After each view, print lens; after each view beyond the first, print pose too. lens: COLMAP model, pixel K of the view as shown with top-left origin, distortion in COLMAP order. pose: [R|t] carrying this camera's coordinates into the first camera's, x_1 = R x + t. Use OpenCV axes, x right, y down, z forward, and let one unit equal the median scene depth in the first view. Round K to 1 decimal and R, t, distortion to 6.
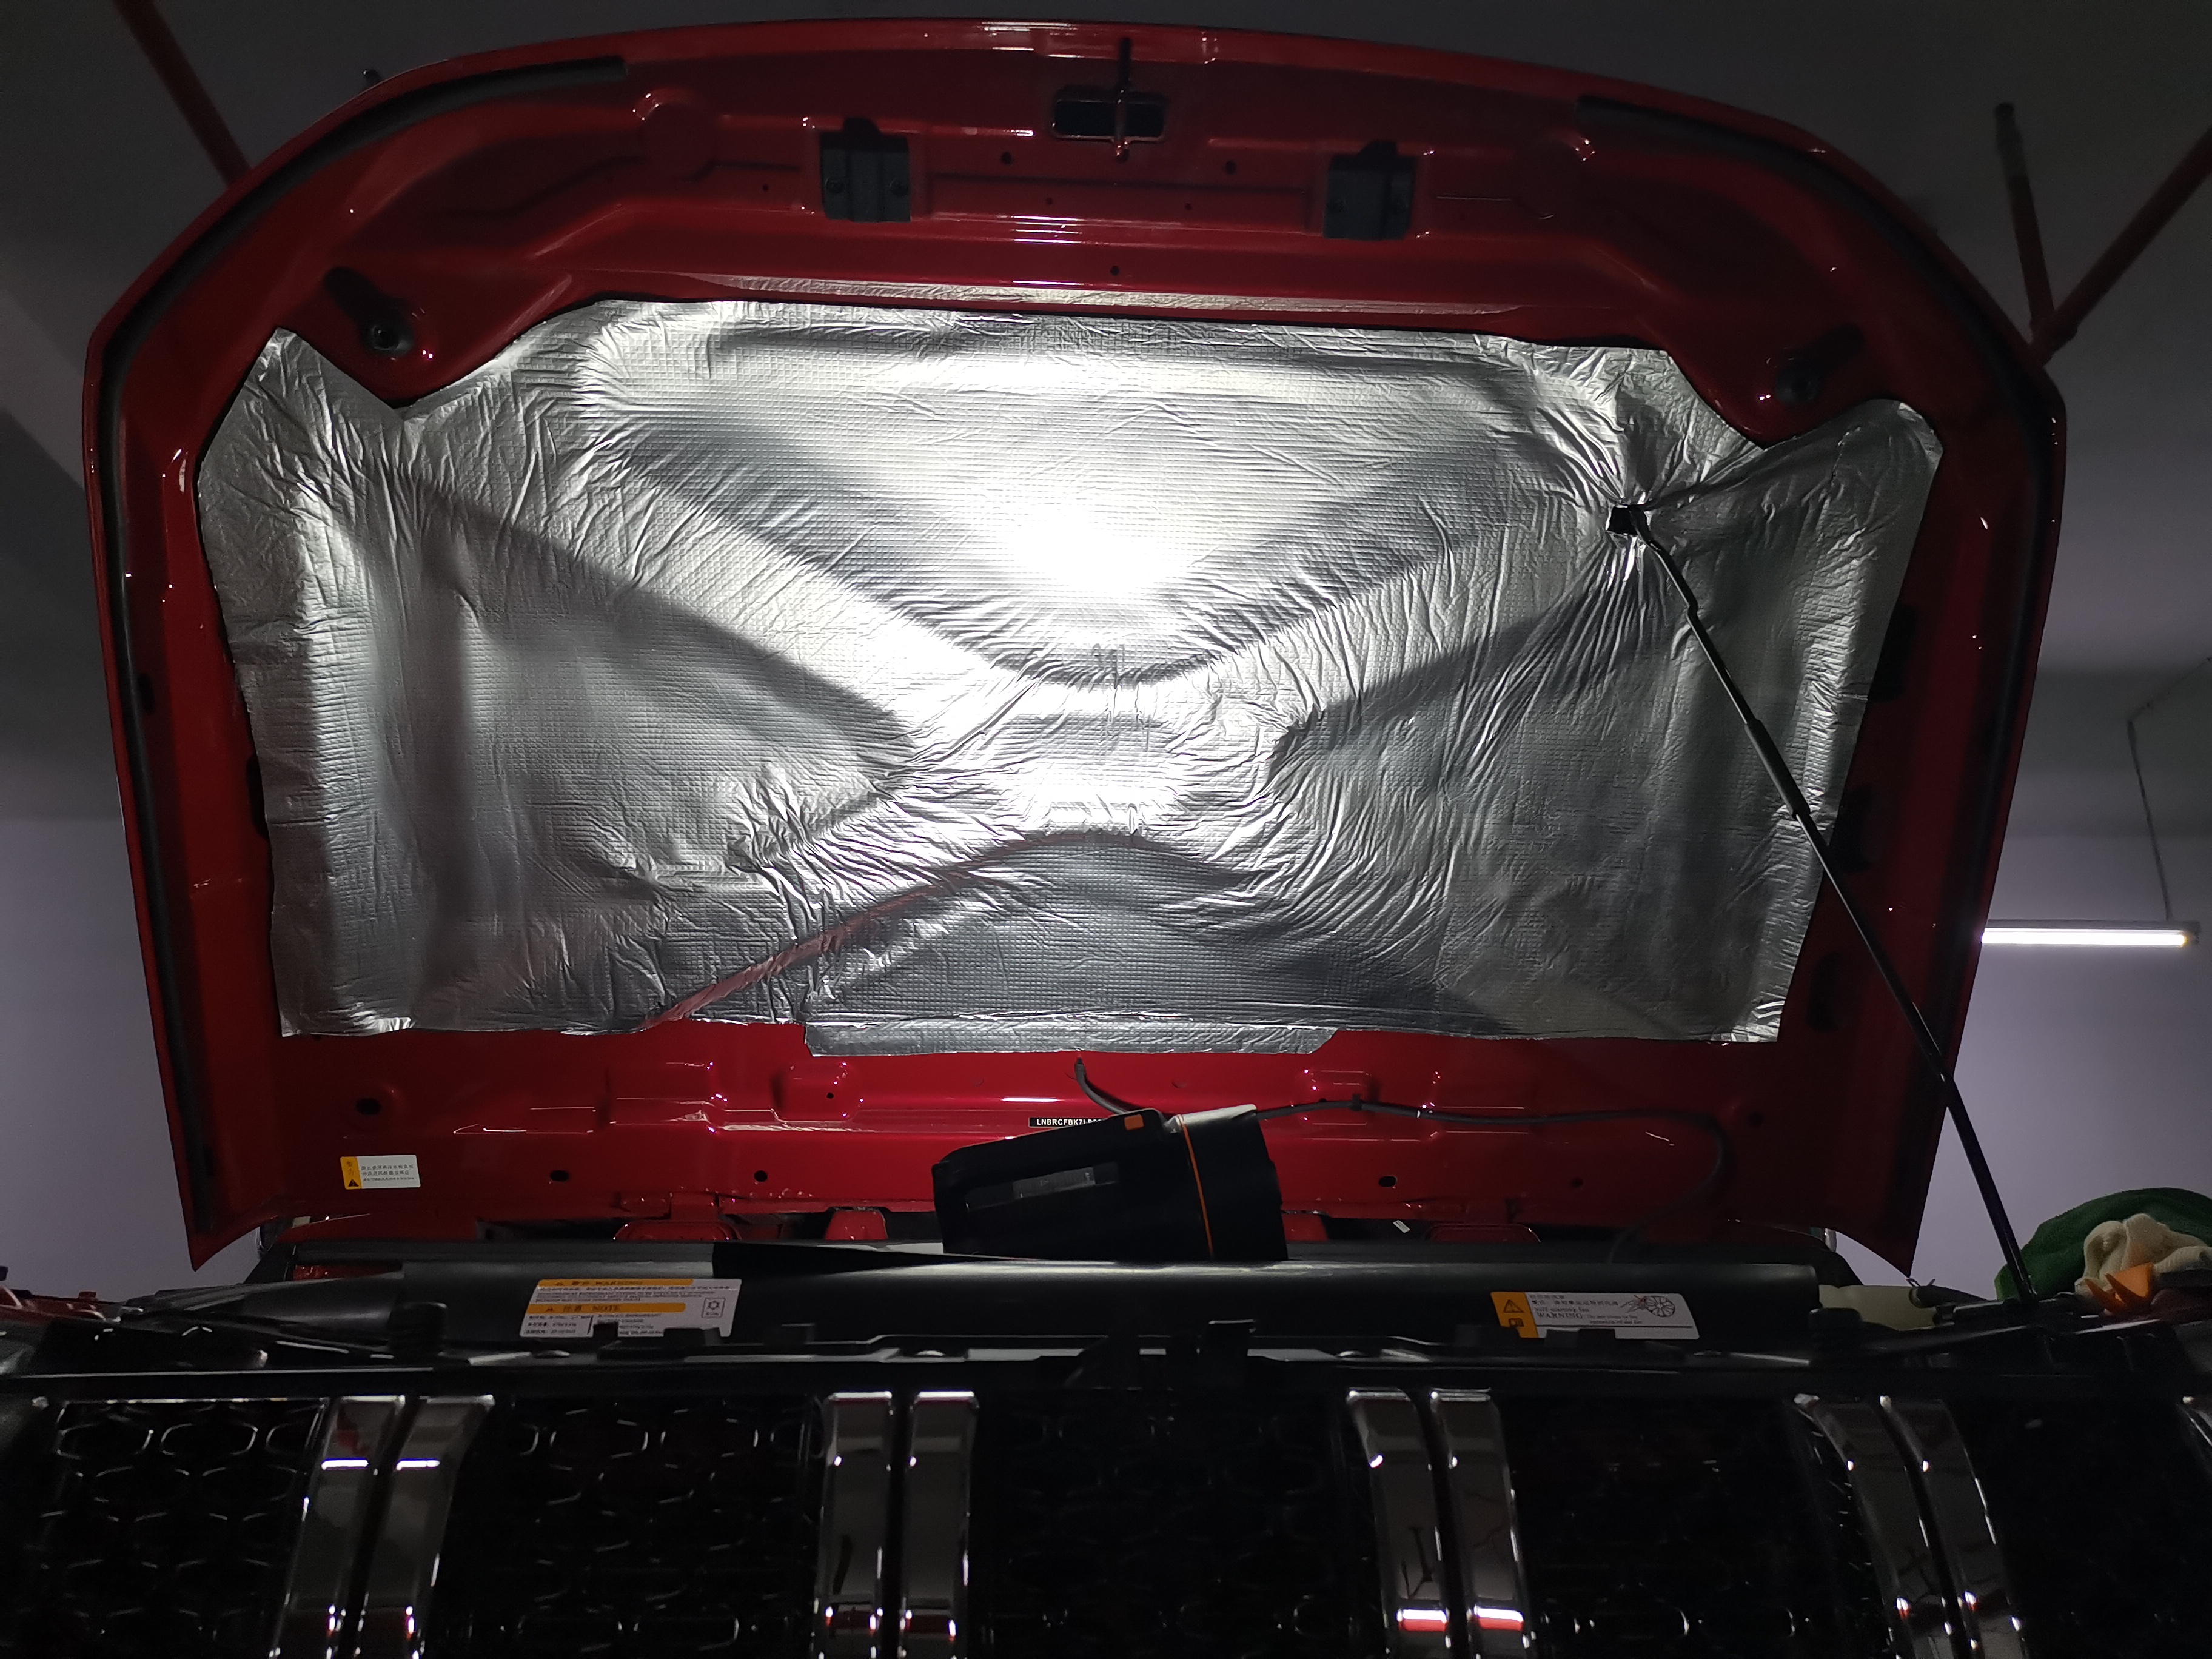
lens RADIAL K [[1735.4, 0, 1118.8], [0, 1735.4, 823.1], [0, 0, 1]] dist [0.007317, -0.009716]
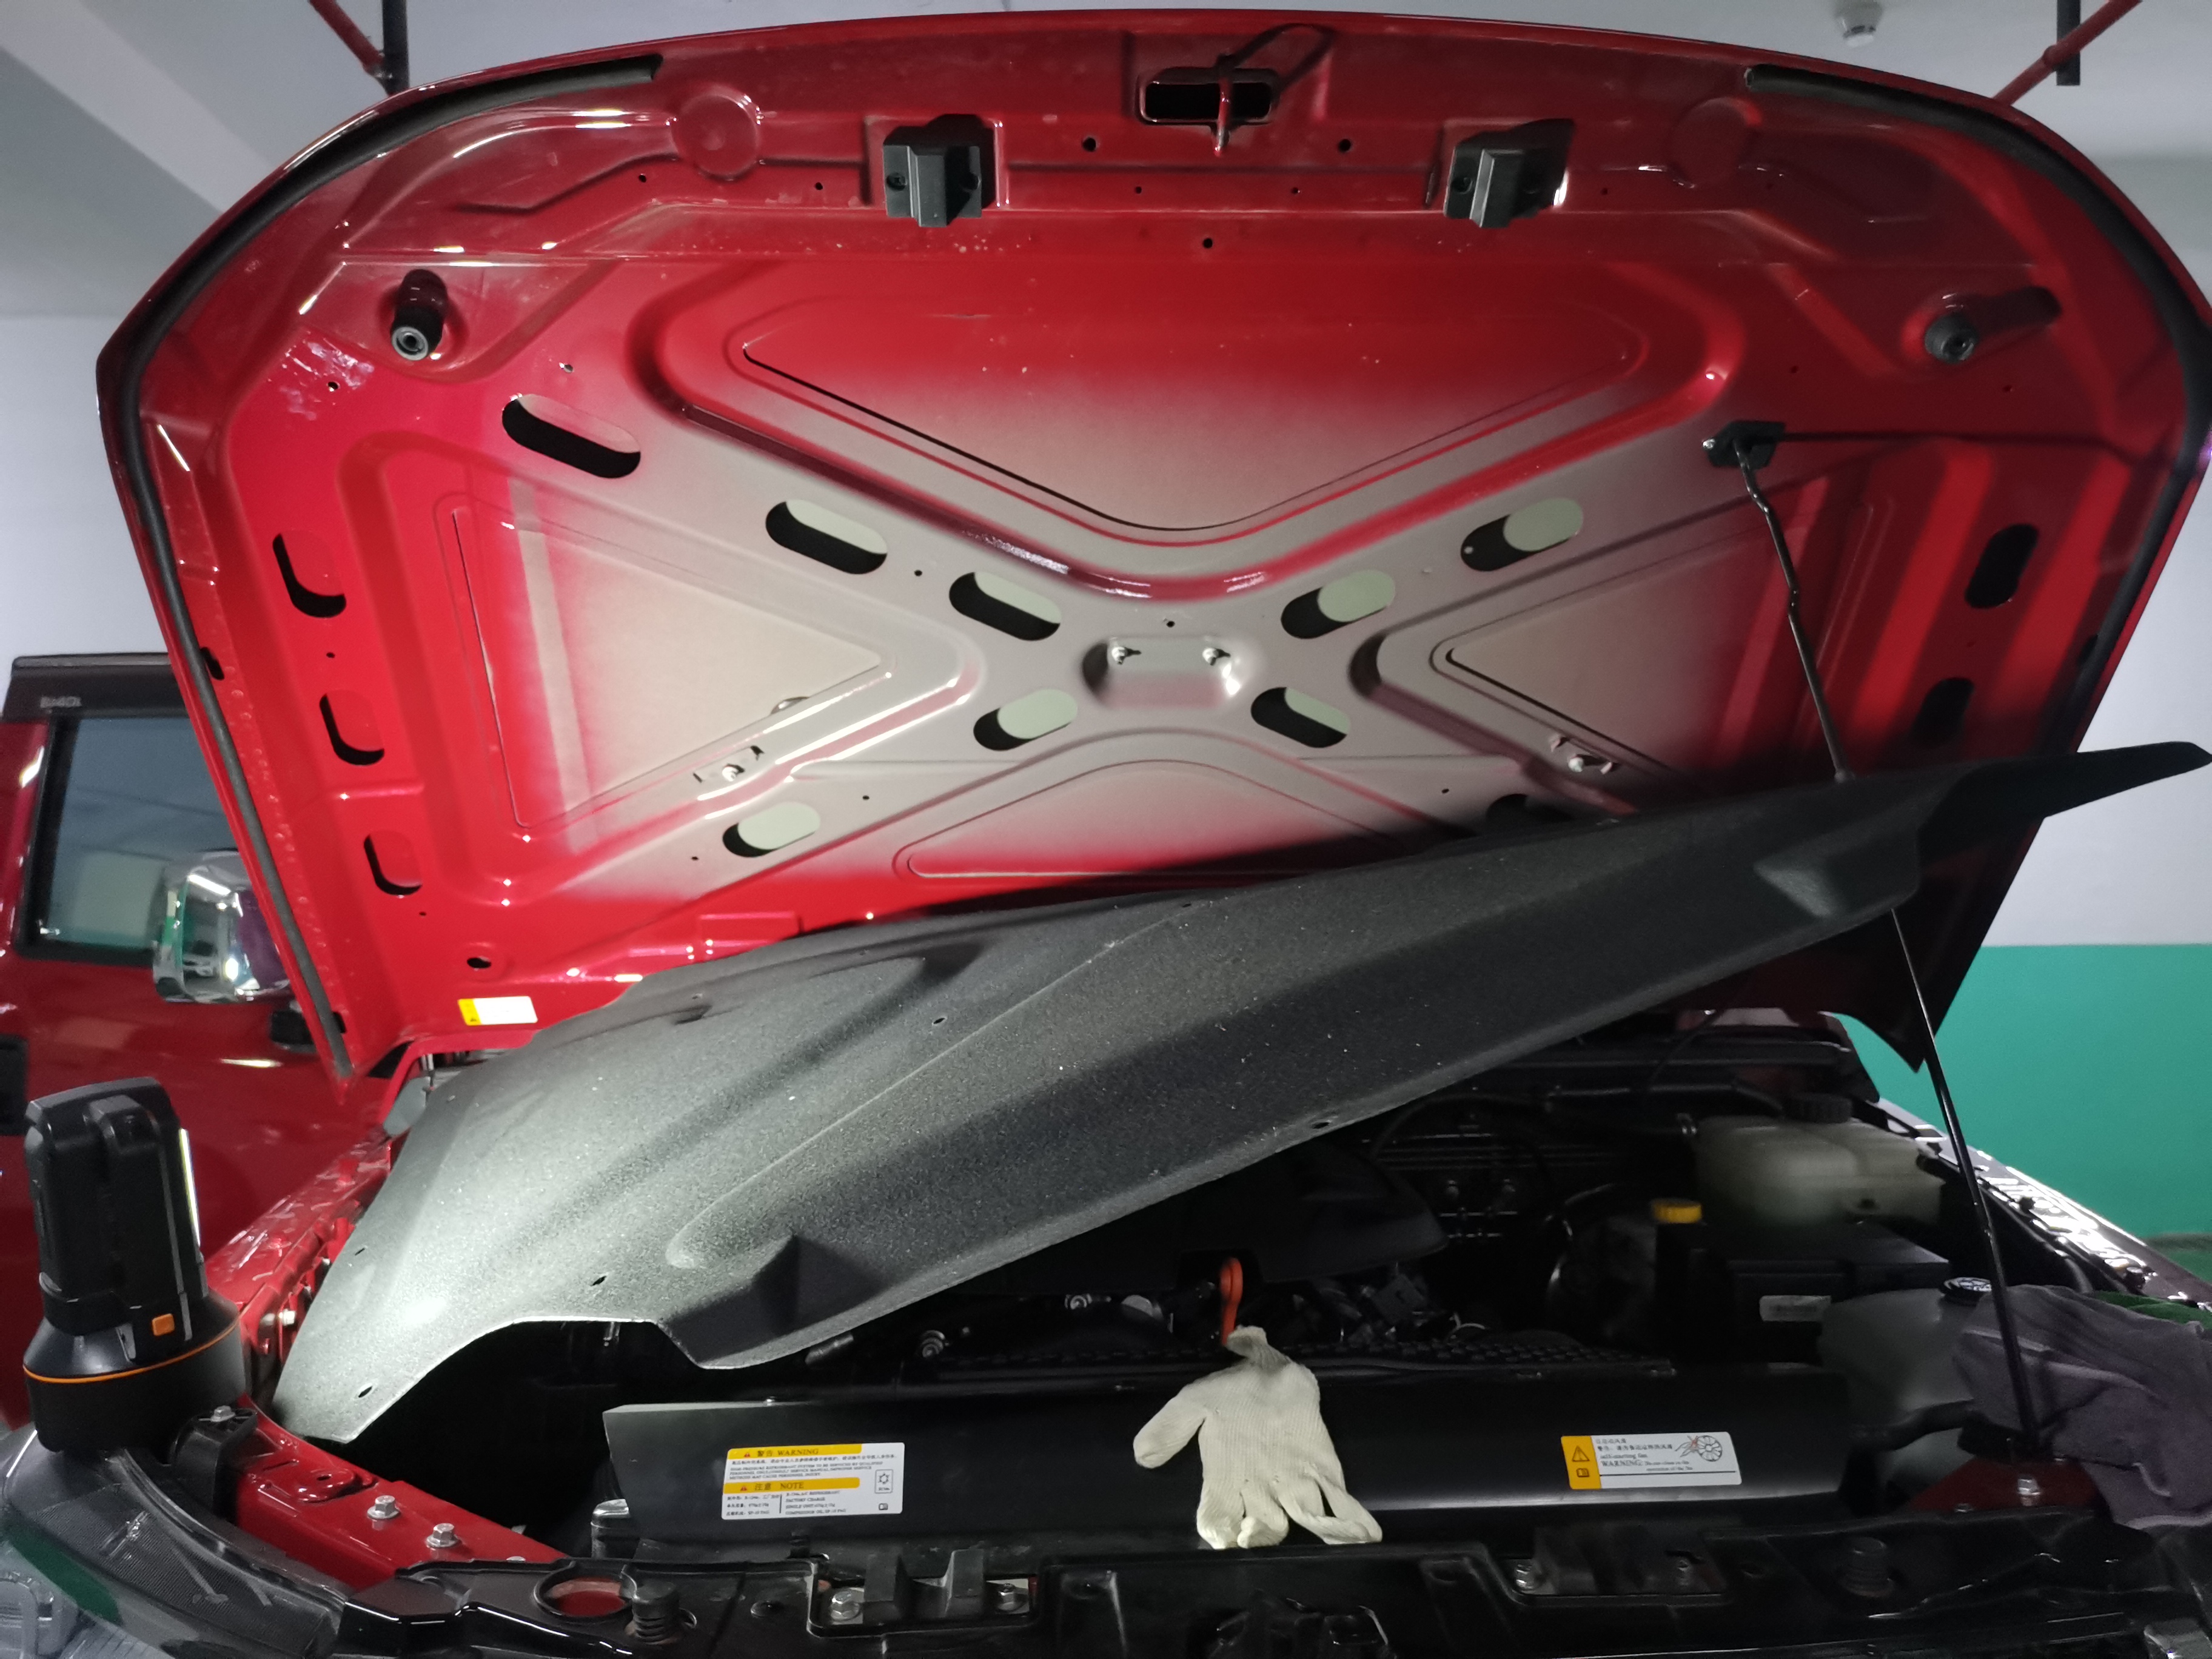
lens RADIAL K [[1735.4, 0, 1089.3], [0, 1735.4, 821.8], [0, 0, 1]] dist [0.007317, -0.009716]
pose [[0.999814, -0.006661, -0.018091, -0.050500], [0.012656, 0.934666, 0.355303, -0.369894], [0.014542, -0.355466, 0.934576, 0.056269]]
